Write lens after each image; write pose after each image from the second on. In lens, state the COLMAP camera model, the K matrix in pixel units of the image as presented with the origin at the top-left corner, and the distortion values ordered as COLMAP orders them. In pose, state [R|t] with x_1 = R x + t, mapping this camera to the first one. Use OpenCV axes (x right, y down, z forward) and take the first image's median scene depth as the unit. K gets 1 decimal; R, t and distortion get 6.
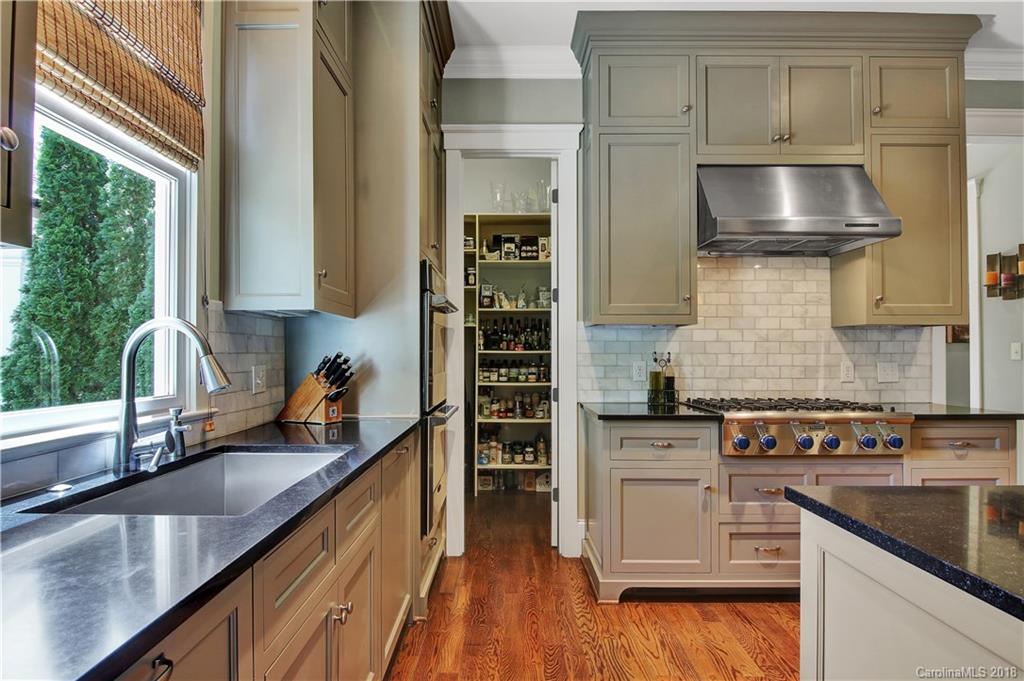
lens RADIAL K [[541.0, 0, 510.6], [0, 541.0, 348.6], [0, 0, 1]] dist [-0.021958, -0.001215]
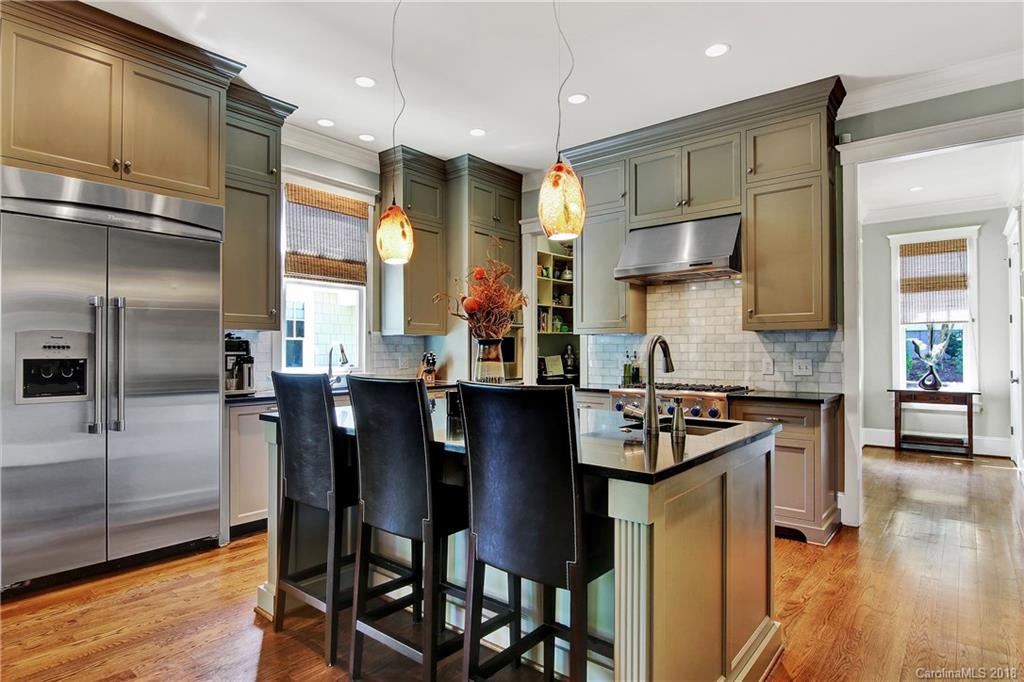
lens RADIAL K [[541.0, 0, 516.0], [0, 541.0, 342.5], [0, 0, 1]] dist [-0.021958, -0.001215]
pose [[0.782983, -0.011188, -0.621943, 0.957042], [0.006332, 0.999930, -0.010016, -0.004709], [0.622011, 0.003905, 0.782999, -0.379807]]
